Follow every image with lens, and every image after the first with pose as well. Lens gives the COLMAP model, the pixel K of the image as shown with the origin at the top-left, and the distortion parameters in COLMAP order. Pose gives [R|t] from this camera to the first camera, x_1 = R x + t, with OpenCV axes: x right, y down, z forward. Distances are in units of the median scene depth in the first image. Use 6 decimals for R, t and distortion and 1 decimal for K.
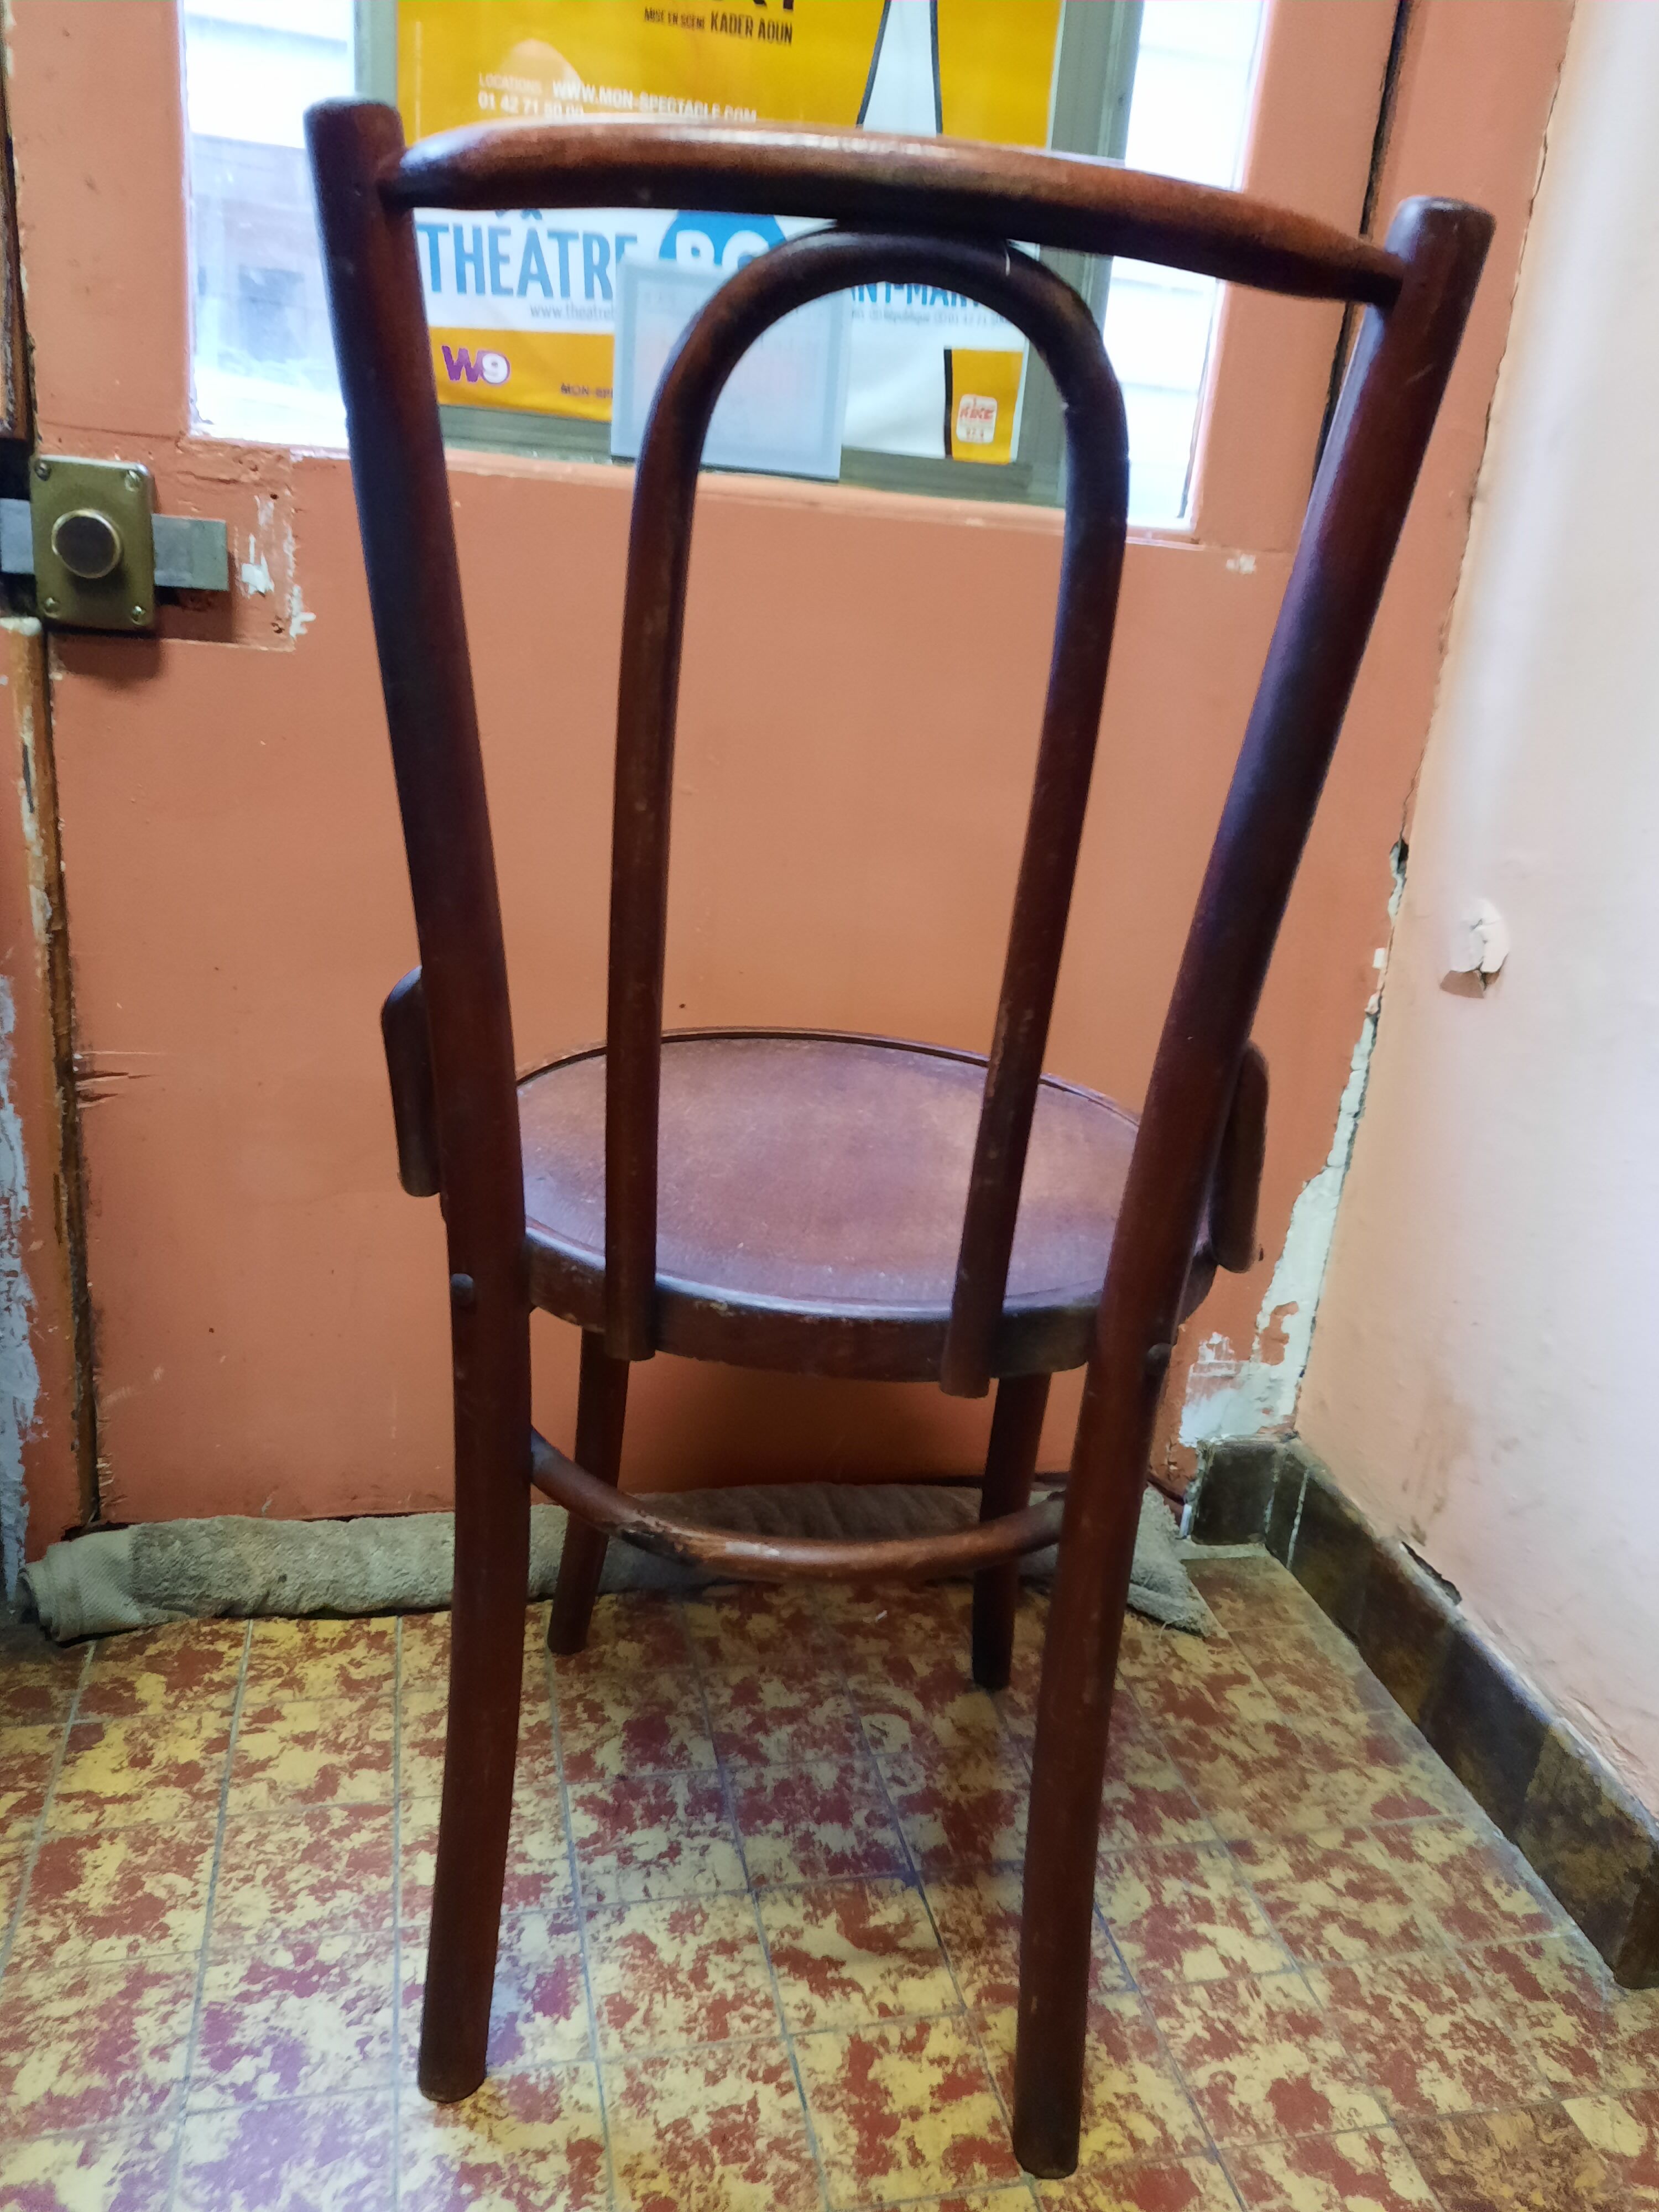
lens RADIAL K [[1614.1, 0, 837.8], [0, 1614.1, 1132.7], [0, 0, 1]] dist [0.005083, -0.008073]
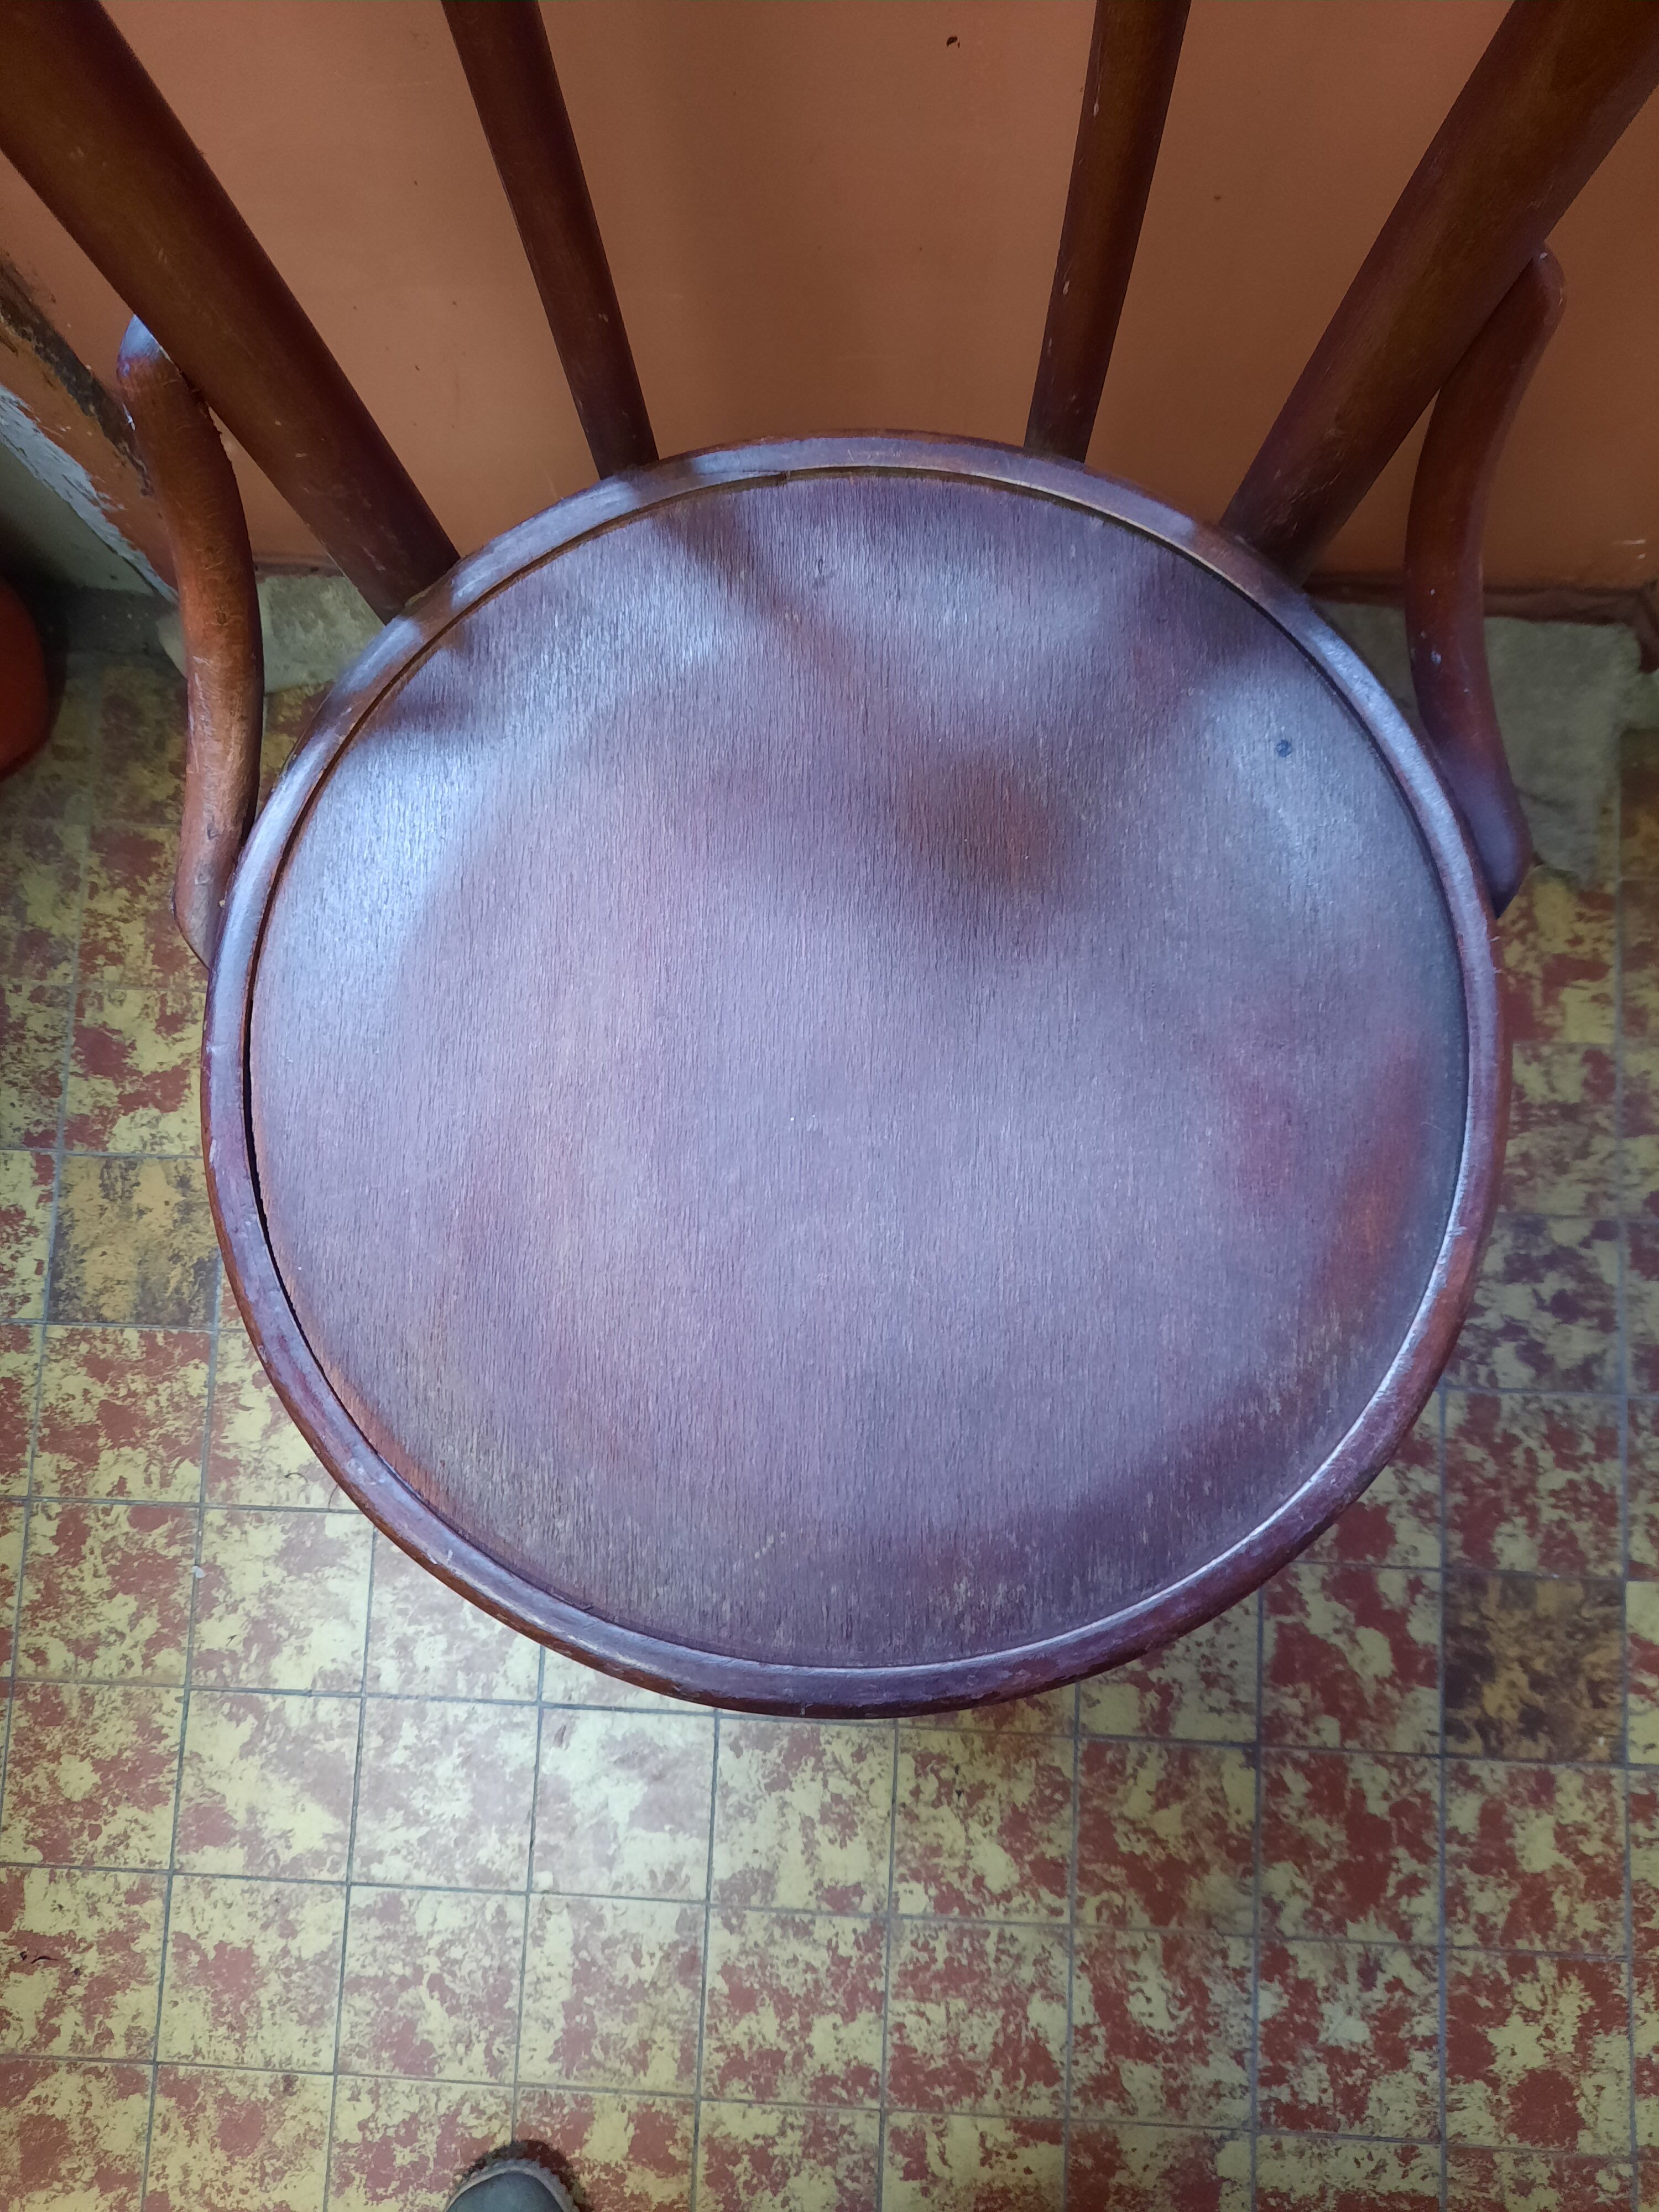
lens RADIAL K [[1614.1, 0, 825.8], [0, 1614.1, 1089.3], [0, 0, 1]] dist [0.005083, -0.008073]
pose [[0.954504, 0.259417, -0.147056, 0.023260], [0.014009, 0.453595, 0.891098, -0.418964], [0.297870, -0.852616, 0.429324, 0.588592]]
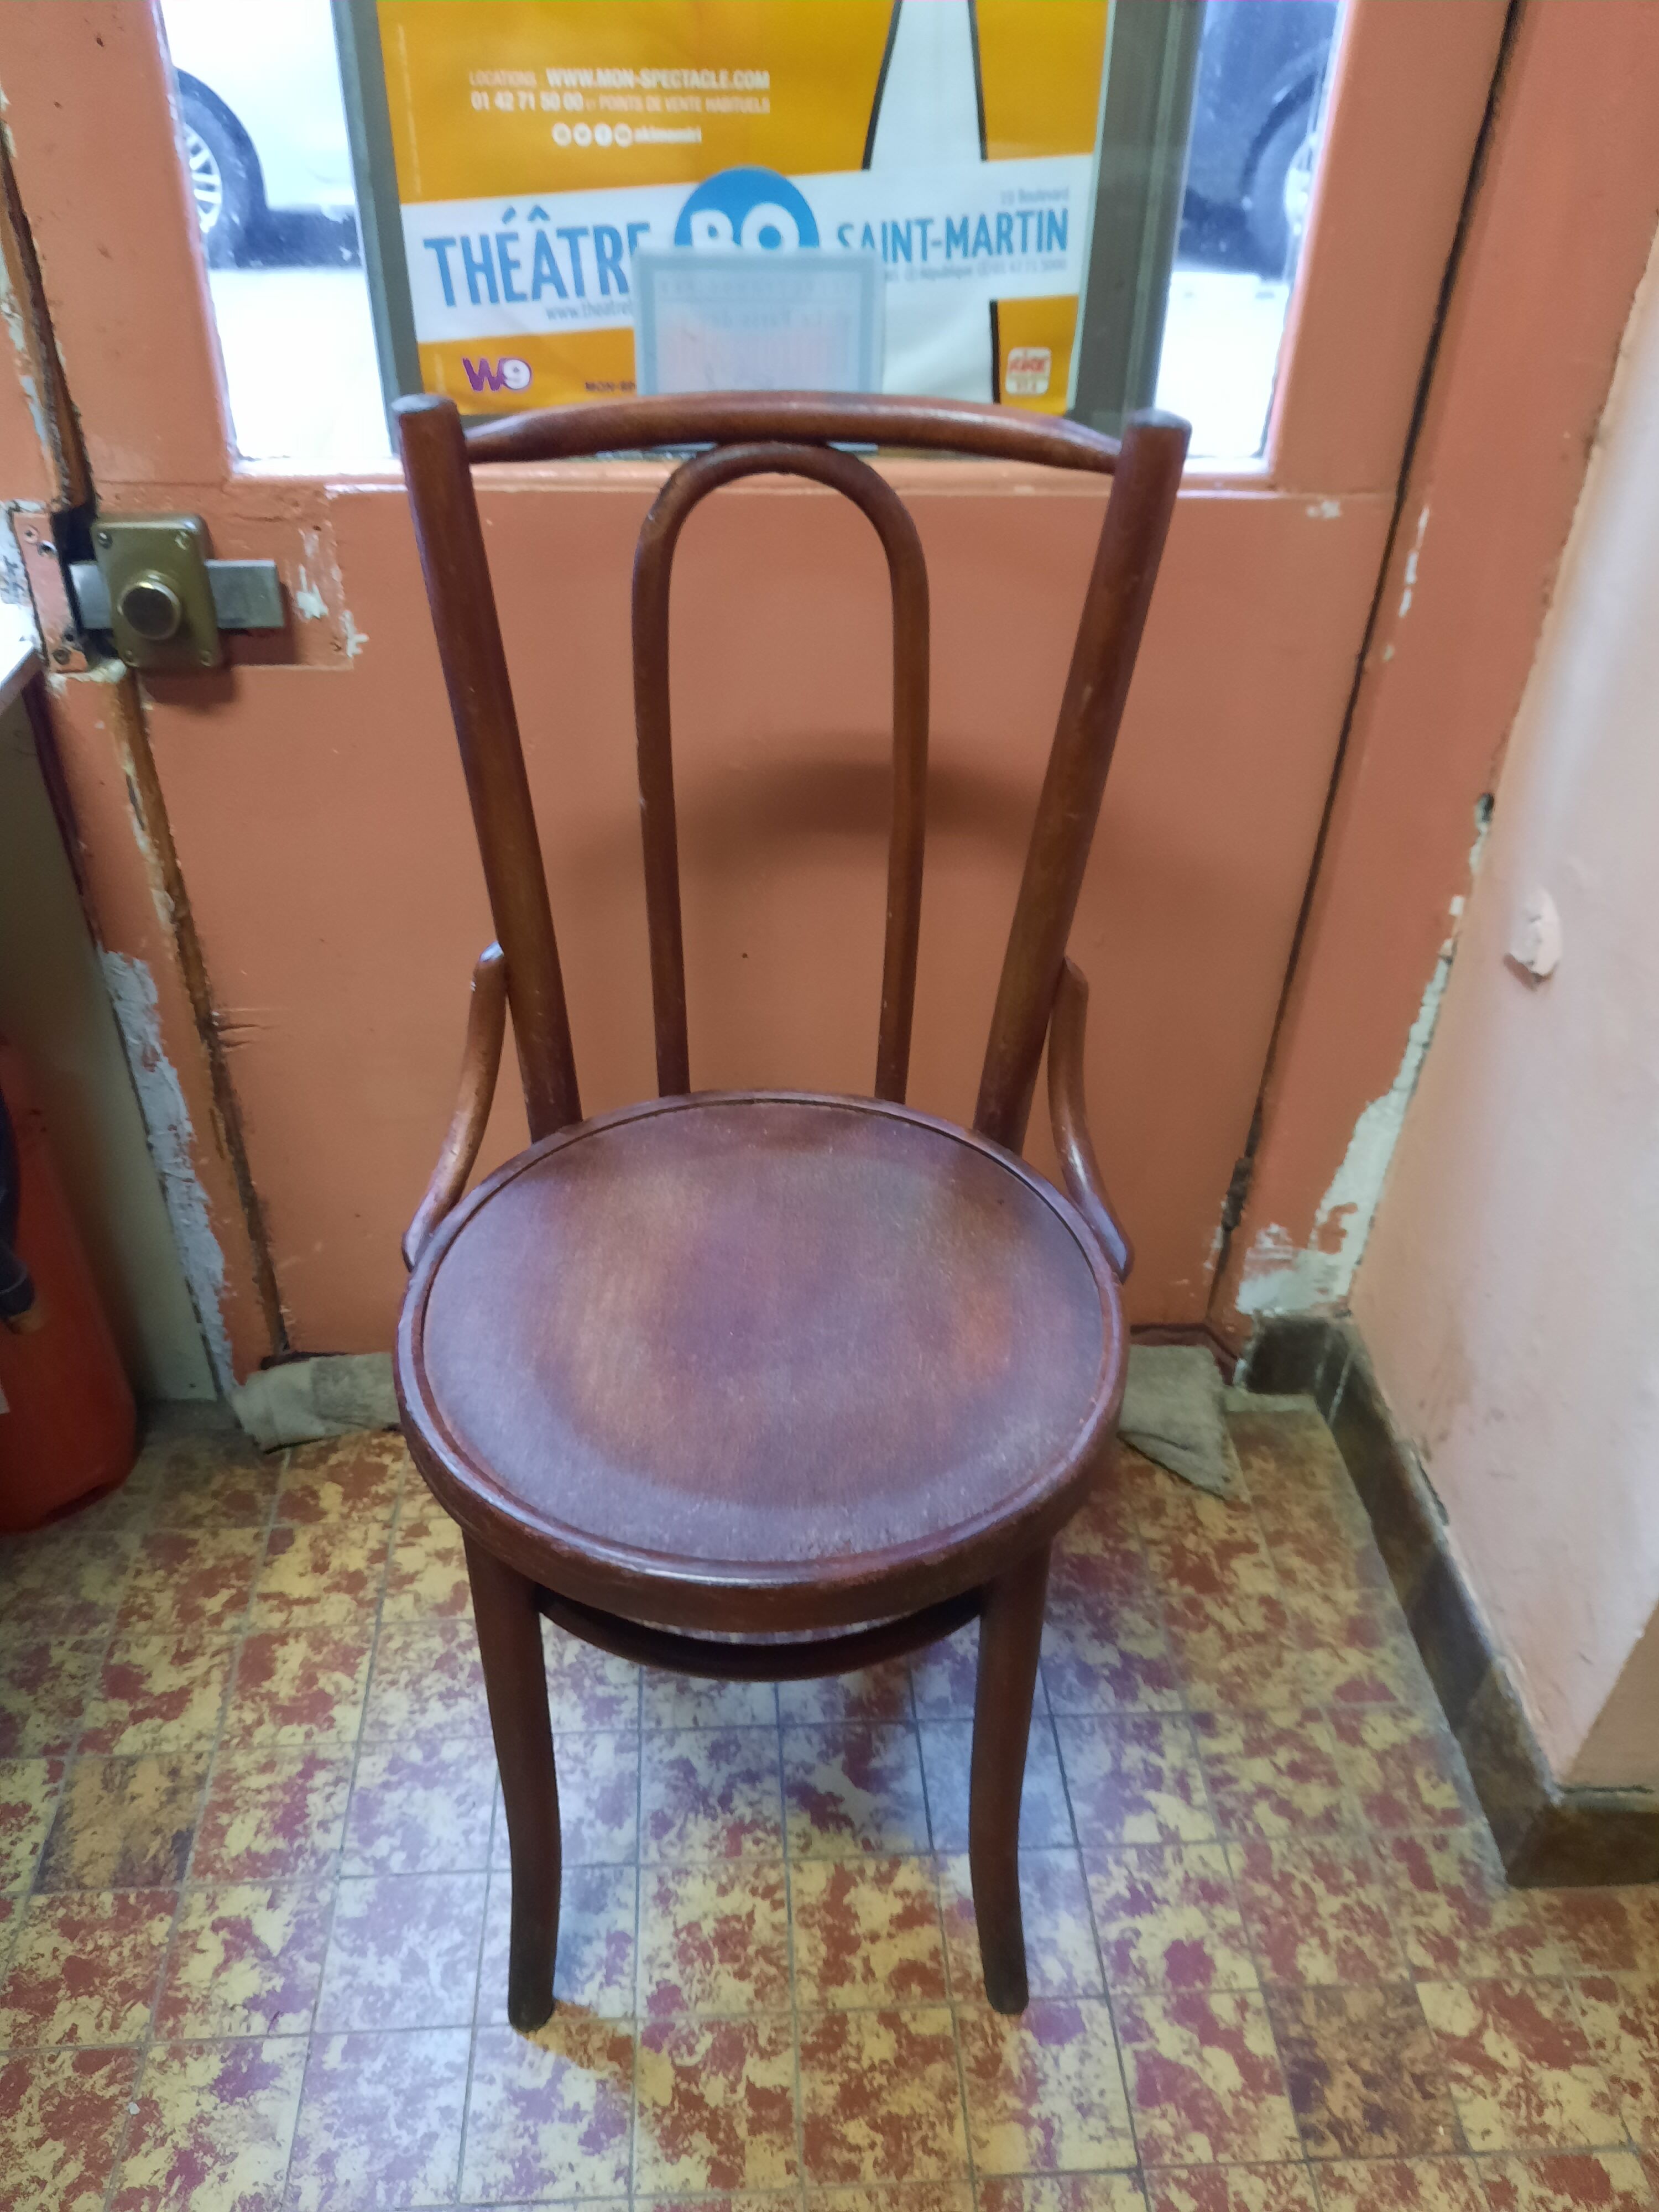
lens RADIAL K [[1614.1, 0, 819.1], [0, 1614.1, 1120.7], [0, 0, 1]] dist [0.005083, -0.008073]
pose [[0.982869, 0.051142, -0.177067, 0.166329], [0.003855, 0.954814, 0.297178, -0.331231], [0.184264, -0.292770, 0.938260, -0.022384]]
